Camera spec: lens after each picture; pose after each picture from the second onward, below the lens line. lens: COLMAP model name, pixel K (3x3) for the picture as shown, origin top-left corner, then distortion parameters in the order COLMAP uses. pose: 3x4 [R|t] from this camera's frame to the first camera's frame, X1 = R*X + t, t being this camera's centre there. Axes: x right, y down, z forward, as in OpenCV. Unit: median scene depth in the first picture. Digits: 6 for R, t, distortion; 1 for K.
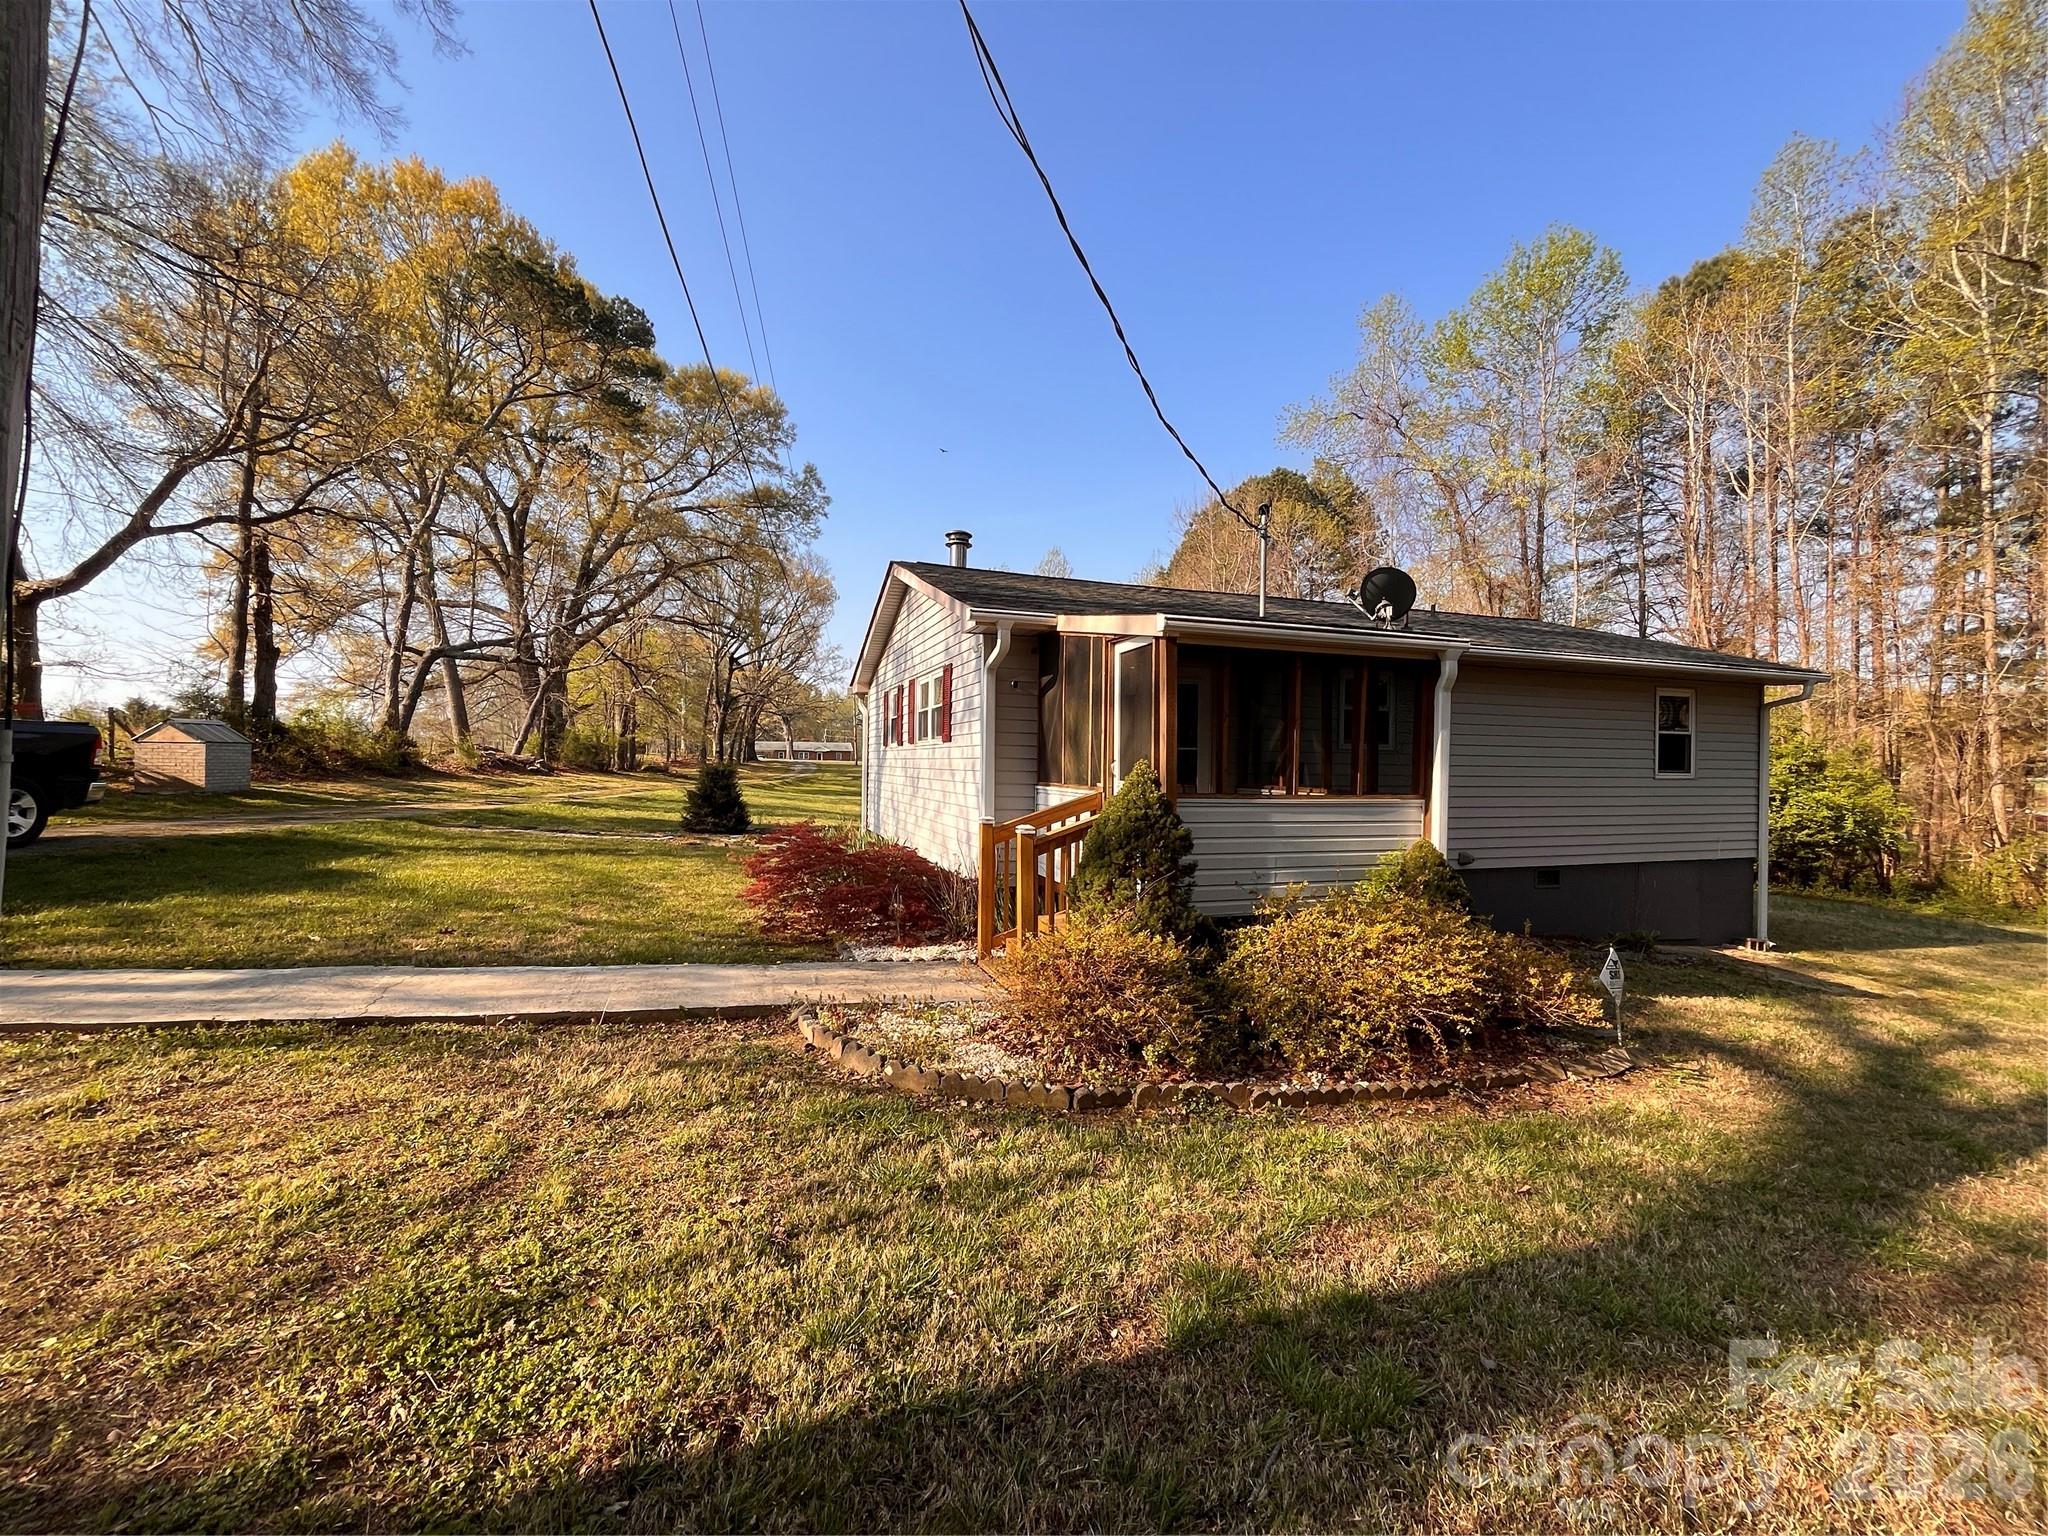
lens RADIAL K [[834.7, 0, 1025.4], [0, 834.7, 763.7], [0, 0, 1]] dist [-0.002638, 0.000119]
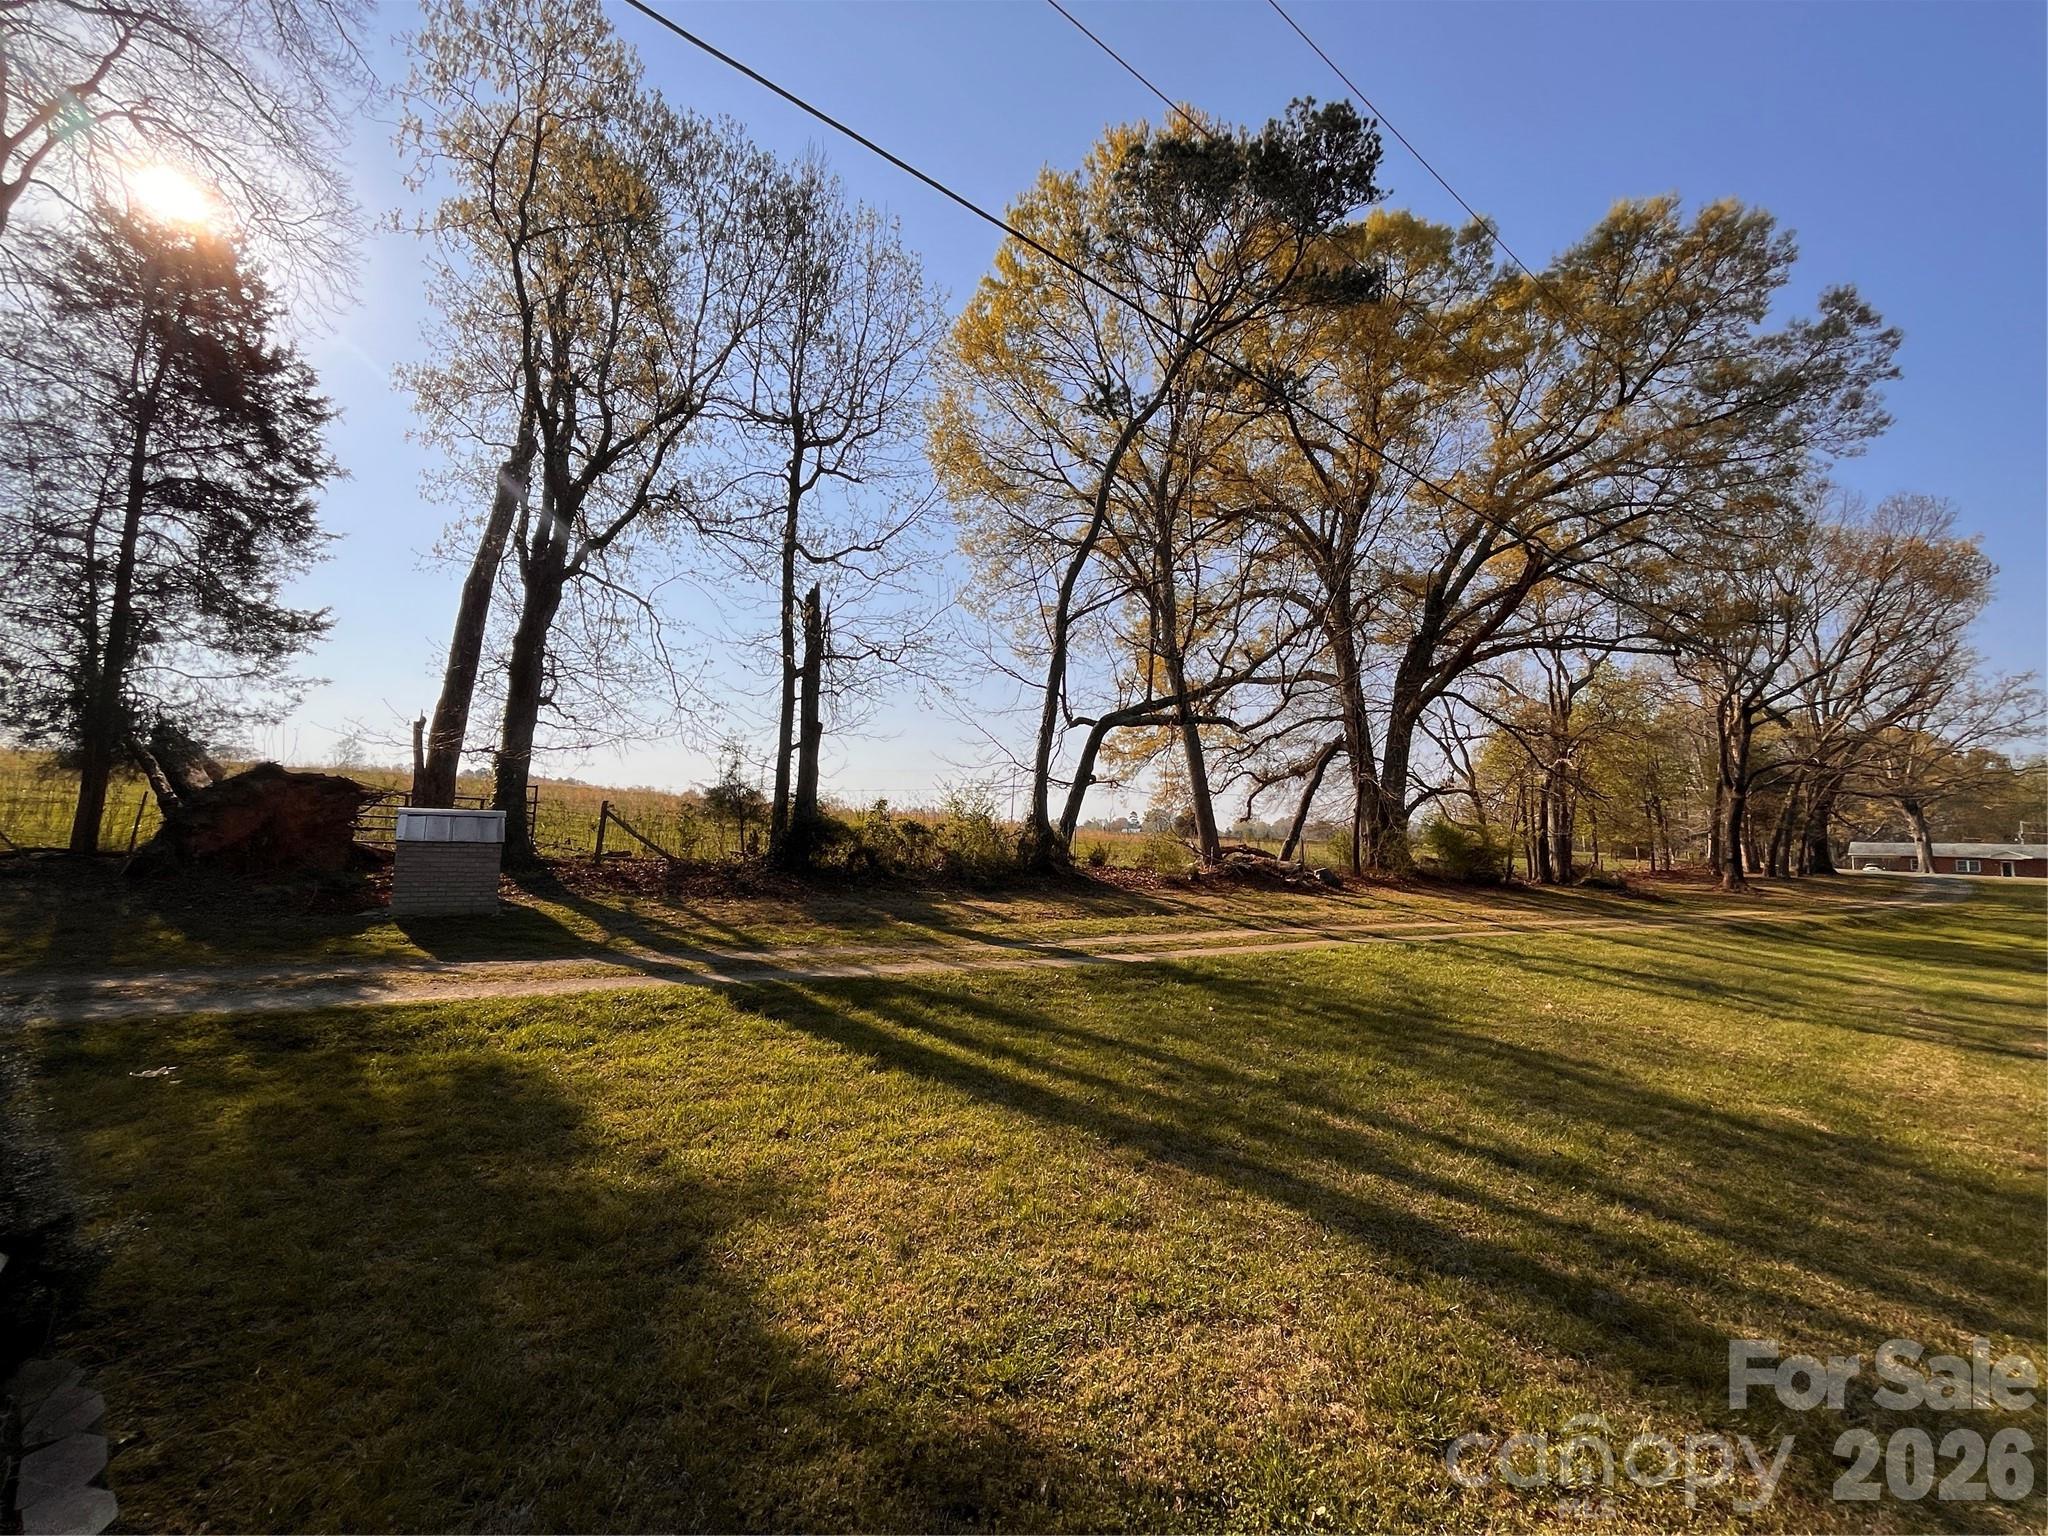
lens RADIAL K [[834.7, 0, 1023.2], [0, 834.7, 763.6], [0, 0, 1]] dist [-0.002638, 0.000119]
pose [[0.432484, -0.082788, -0.897833, -0.213978], [-0.025556, 0.994250, -0.103989, -0.045968], [0.901279, 0.067919, 0.427881, 1.742797]]
